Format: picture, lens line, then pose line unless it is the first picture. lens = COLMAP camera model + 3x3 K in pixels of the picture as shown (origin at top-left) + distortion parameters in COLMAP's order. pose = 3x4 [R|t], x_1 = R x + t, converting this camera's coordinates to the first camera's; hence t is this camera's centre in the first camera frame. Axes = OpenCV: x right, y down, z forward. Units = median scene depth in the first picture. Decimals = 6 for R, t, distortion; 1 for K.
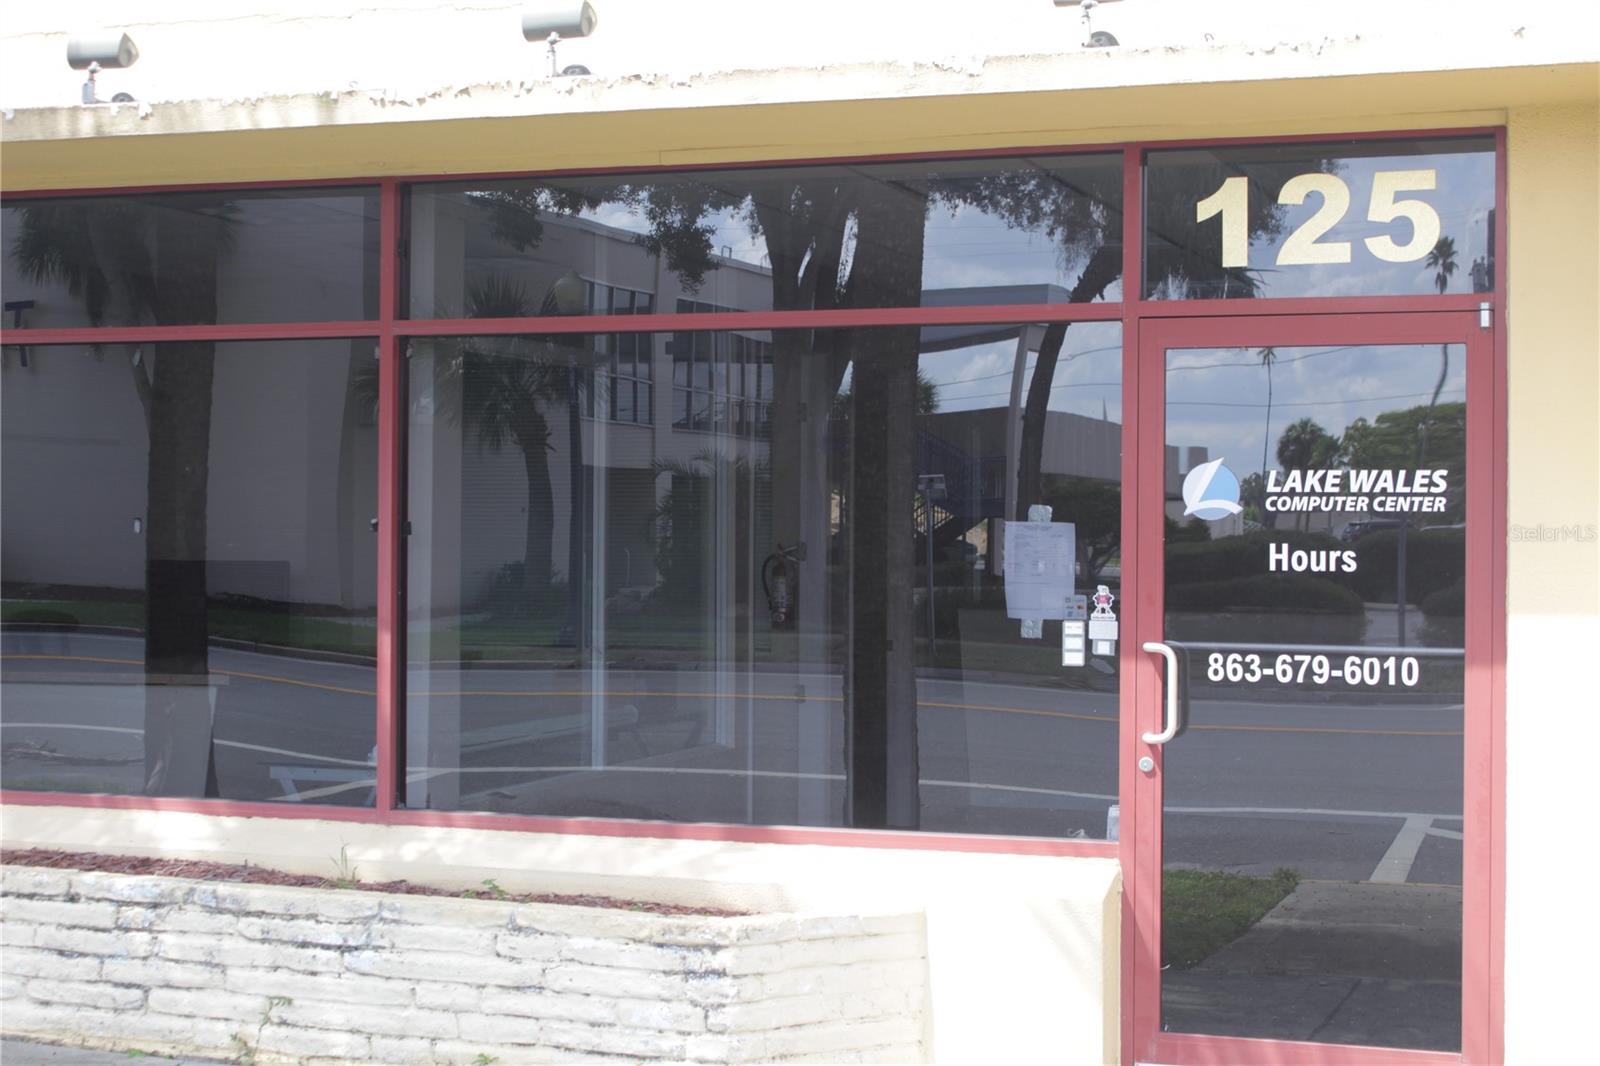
lens RADIAL K [[2546.0, 0, 800.0], [0, 2546.0, 533.0], [0, 0, 1]] dist [0.018744, -0.000876]
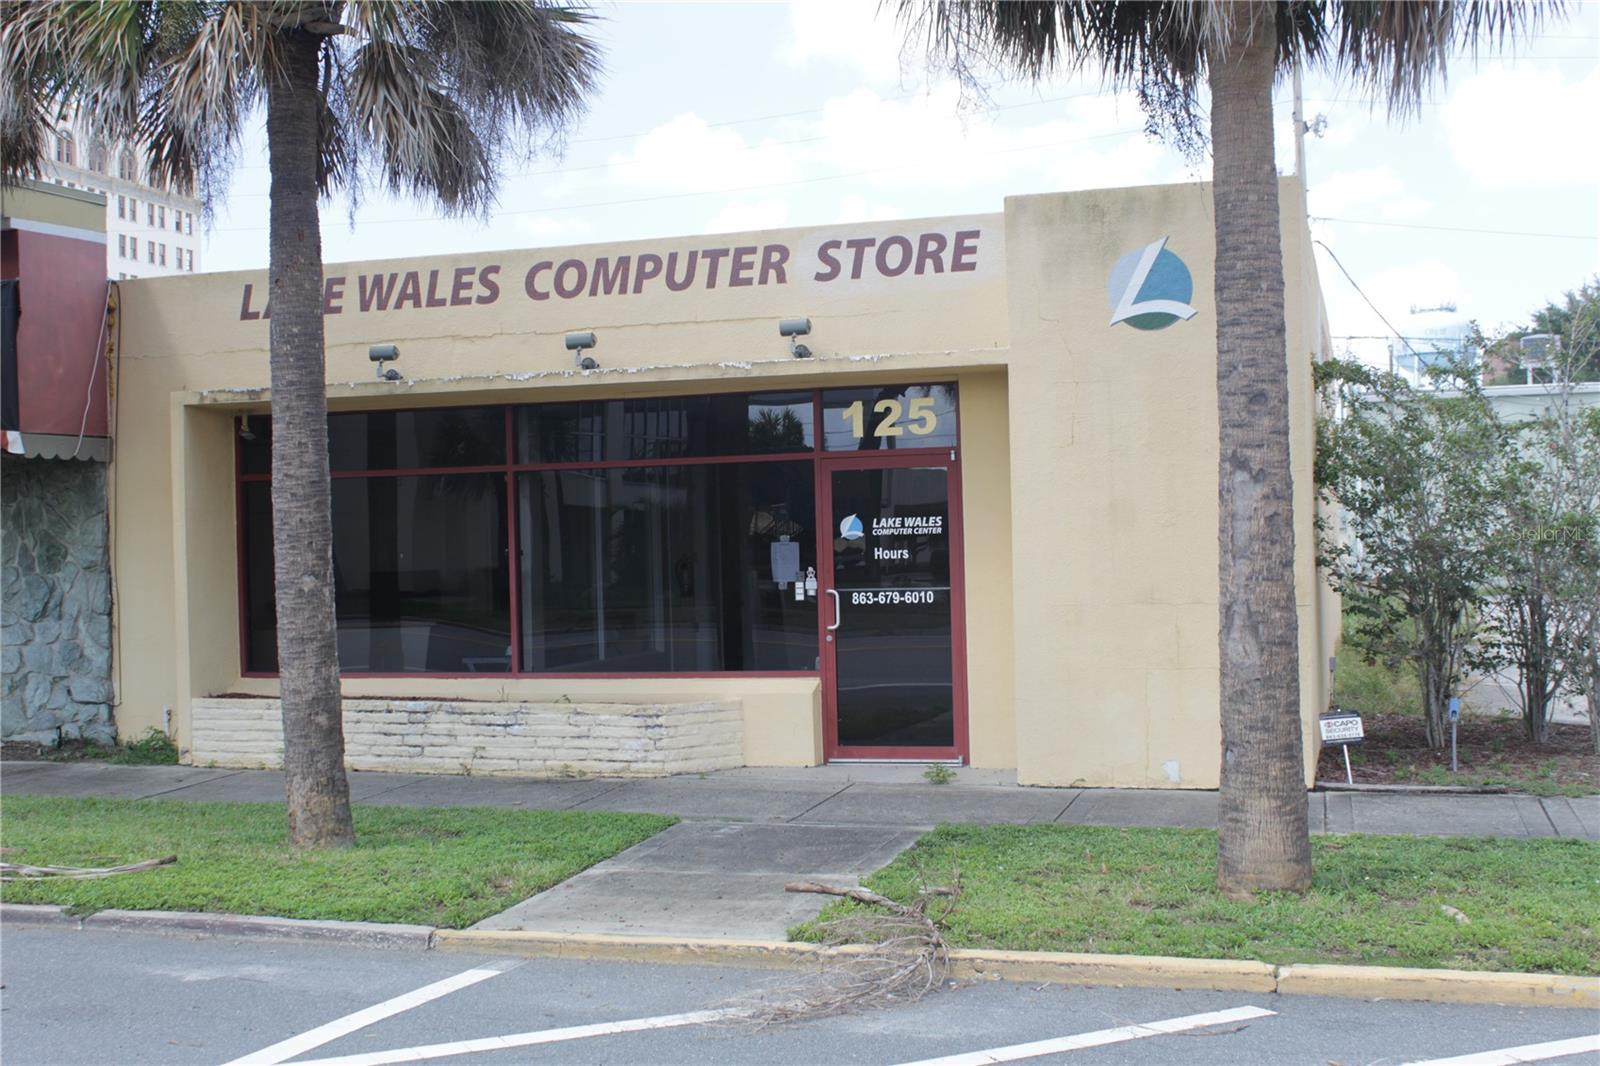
lens RADIAL K [[1865.7, 0, 800.0], [0, 1865.7, 533.0], [0, 0, 1]] dist [-0.090957, 0.021876]
pose [[0.998380, -0.031747, 0.047227, 0.024374], [0.032032, 0.999473, -0.005295, -0.003156], [-0.047034, 0.006799, 0.998870, -0.799151]]
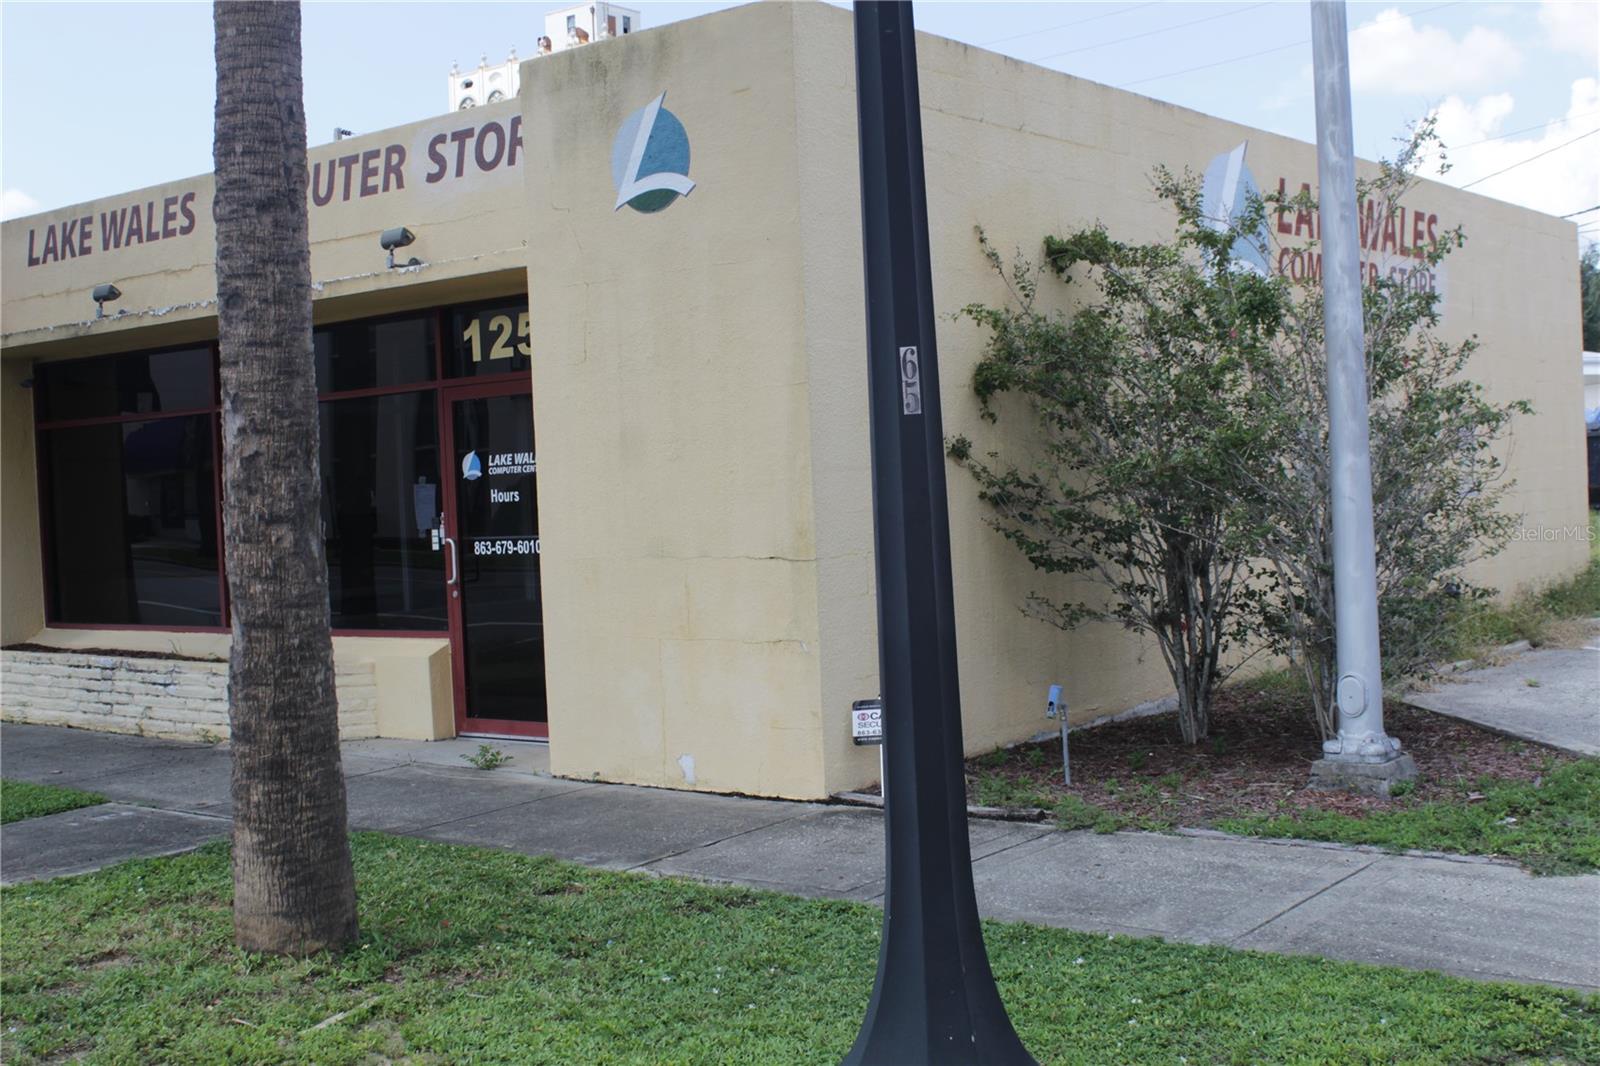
lens RADIAL K [[1870.5, 0, 800.0], [0, 1870.5, 533.0], [0, 0, 1]] dist [-0.130889, 0.245610]
pose [[0.948152, -0.040635, -0.315209, 0.895573], [0.049664, 0.998552, 0.020660, 0.020440], [0.313914, -0.035244, 0.948797, -0.395787]]
